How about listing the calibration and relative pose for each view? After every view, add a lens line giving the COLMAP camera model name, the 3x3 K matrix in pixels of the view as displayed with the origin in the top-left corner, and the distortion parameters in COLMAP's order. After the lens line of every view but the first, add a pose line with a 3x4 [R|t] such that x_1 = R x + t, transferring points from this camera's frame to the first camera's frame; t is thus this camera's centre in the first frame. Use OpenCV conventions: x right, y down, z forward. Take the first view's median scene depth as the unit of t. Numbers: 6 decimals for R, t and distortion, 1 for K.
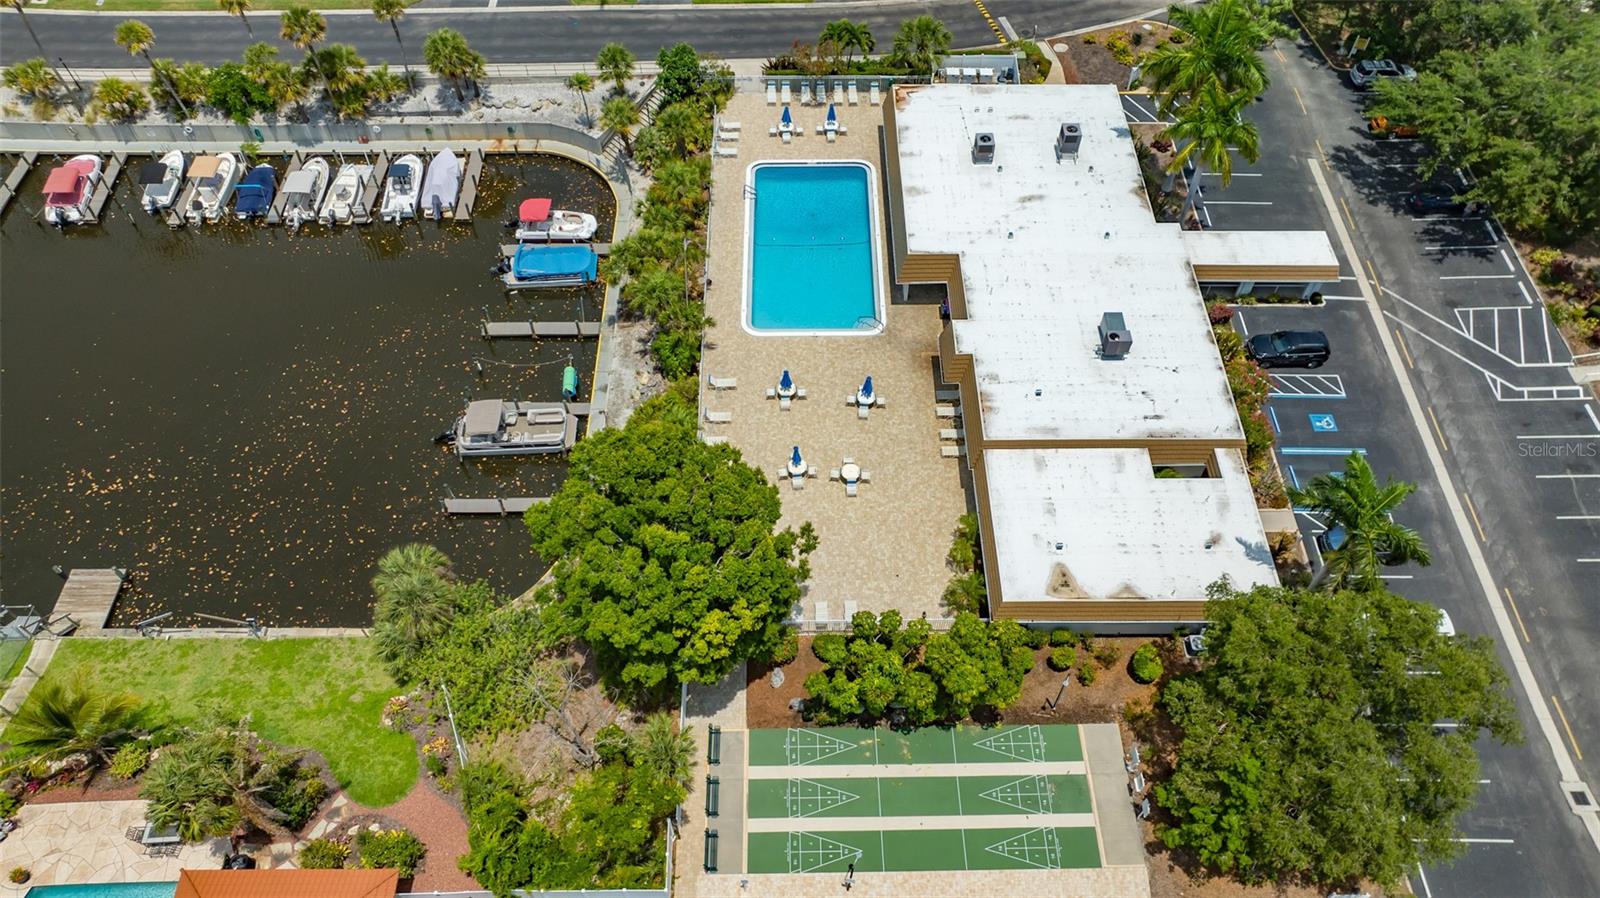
lens RADIAL K [[1121.7, 0, 800.0], [0, 1121.7, 449.0], [0, 0, 1]] dist [-0.020613, 0.007536]
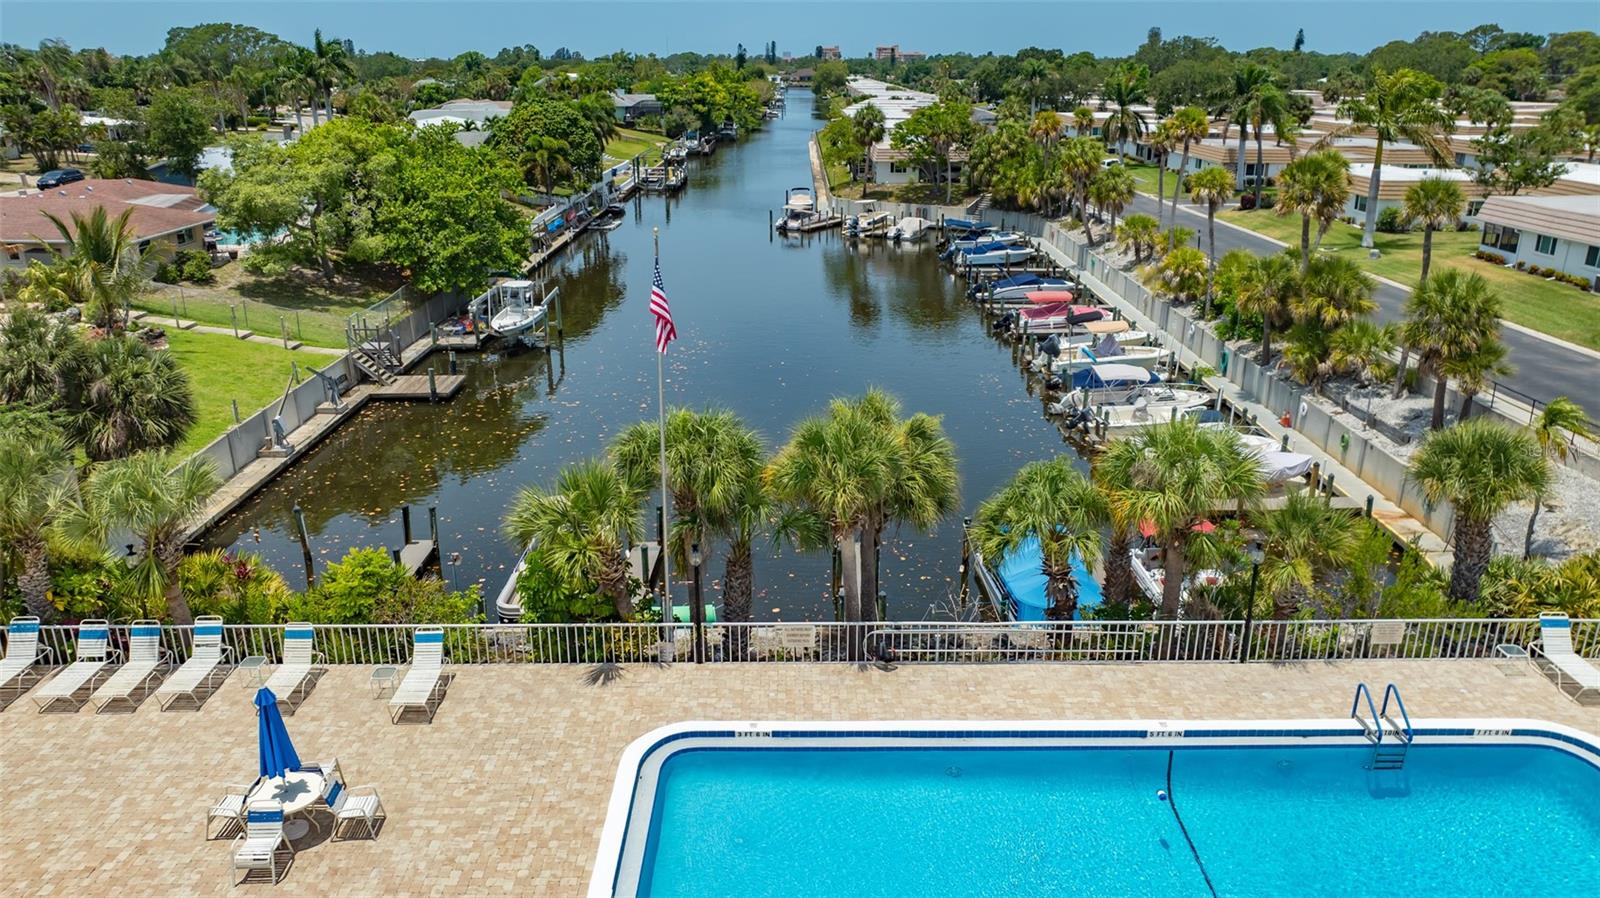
lens RADIAL K [[1131.4, 0, 819.6], [0, 1131.4, 450.1], [0, 0, 1]] dist [0.003825, 0.003378]
pose [[0.014716, 0.327140, -0.944861, 0.172028], [-0.805408, 0.563866, 0.182684, -0.202129], [0.592538, 0.758310, 0.271779, 0.790502]]
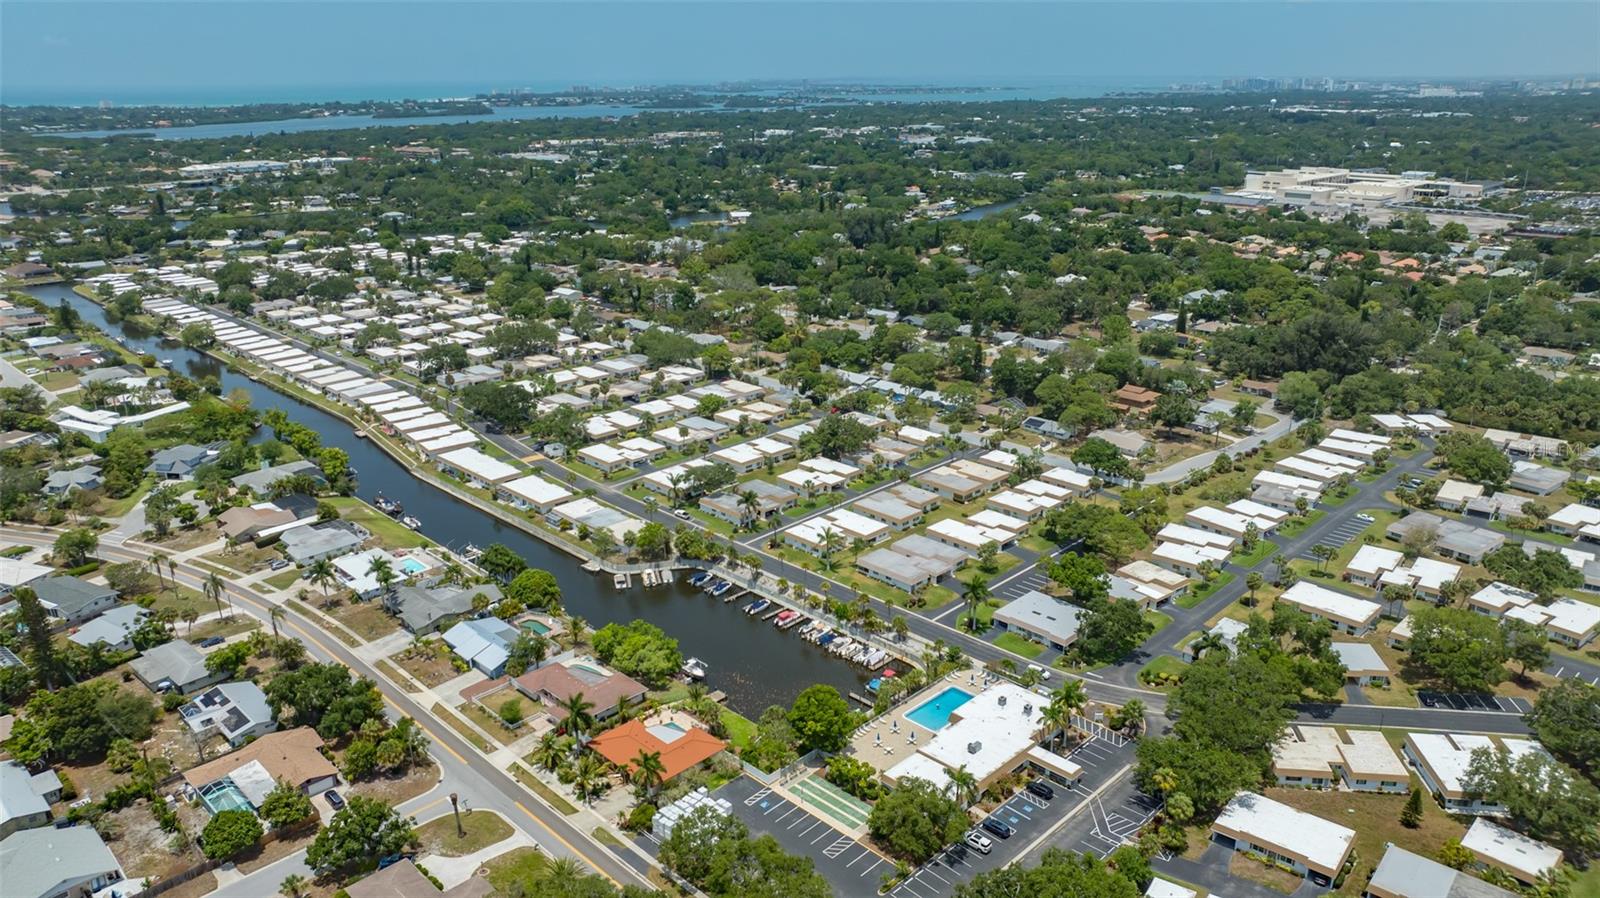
lens RADIAL K [[1116.3, 0, 800.0], [0, 1116.3, 449.0], [0, 0, 1]] dist [0.026615, -0.147004]
pose [[0.705165, 0.223055, -0.673045, 1.511685], [-0.565926, 0.748924, -0.344732, 0.516812], [0.427165, 0.623986, 0.654348, -1.474569]]
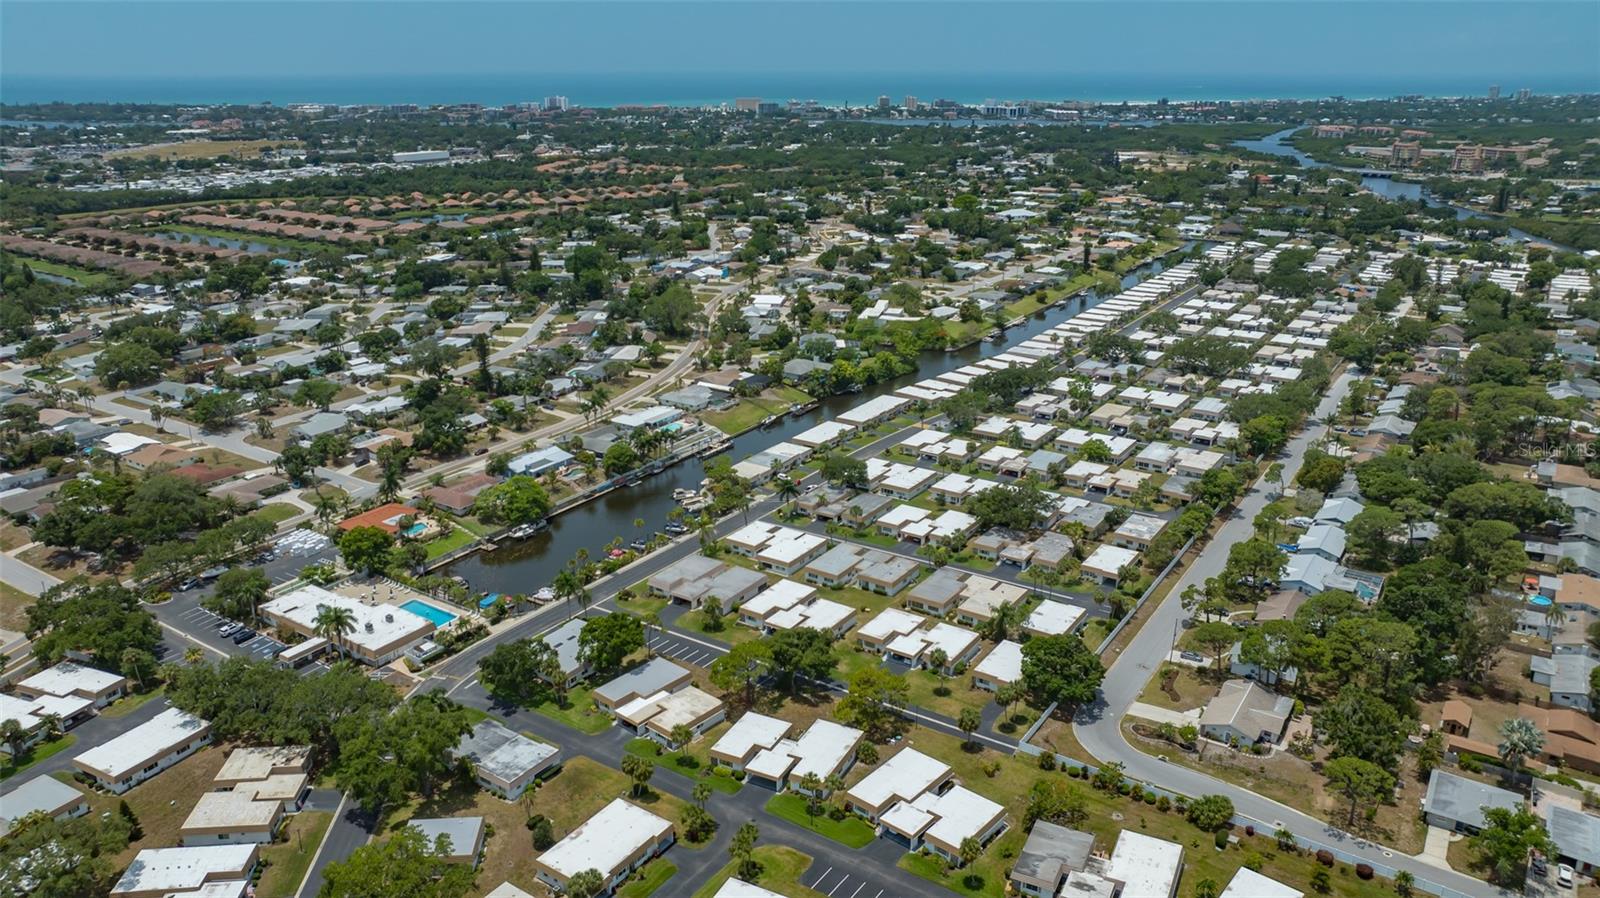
lens RADIAL K [[1144.0, 0, 800.0], [0, 1144.0, 449.0], [0, 0, 1]] dist [-0.067957, -0.000001]
pose [[-0.560052, 0.260635, -0.786391, 1.844521], [-0.666511, 0.422015, 0.614545, -3.139294], [0.492041, 0.868316, -0.062634, 1.294682]]
